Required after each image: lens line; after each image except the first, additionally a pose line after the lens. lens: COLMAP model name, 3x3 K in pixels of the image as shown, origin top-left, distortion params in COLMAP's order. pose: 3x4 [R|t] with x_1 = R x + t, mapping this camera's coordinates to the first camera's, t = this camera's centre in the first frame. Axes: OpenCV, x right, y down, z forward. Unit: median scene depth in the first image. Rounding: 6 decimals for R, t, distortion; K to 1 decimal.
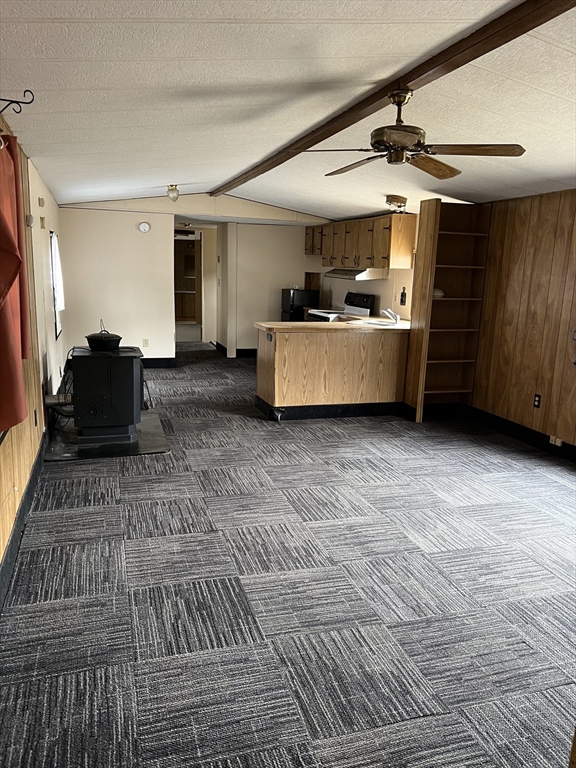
lens RADIAL K [[584.1, 0, 286.6], [0, 584.1, 382.7], [0, 0, 1]] dist [0.013553, -0.002691]
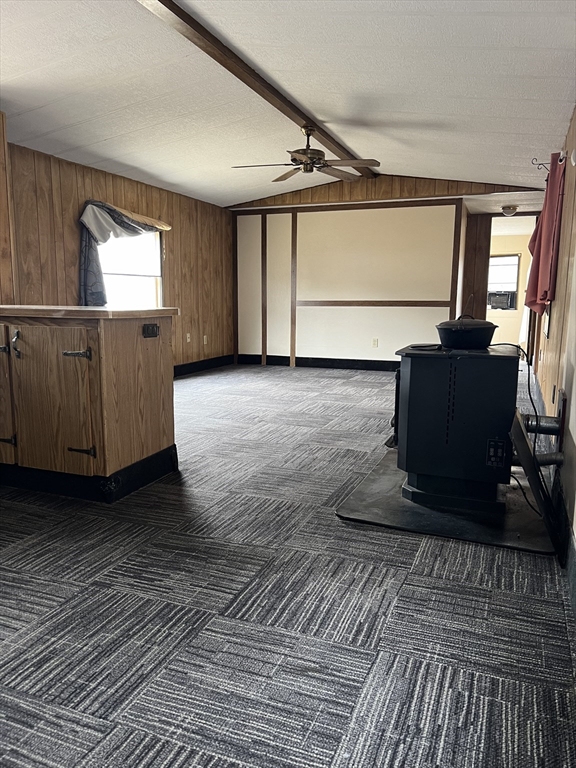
lens RADIAL K [[584.1, 0, 286.5], [0, 584.1, 388.1], [0, 0, 1]] dist [0.013553, -0.002691]
pose [[-0.773354, -0.136211, 0.619168, -0.529120], [0.094134, 0.941148, 0.324620, -0.218389], [-0.626946, 0.309331, -0.715019, 1.511758]]
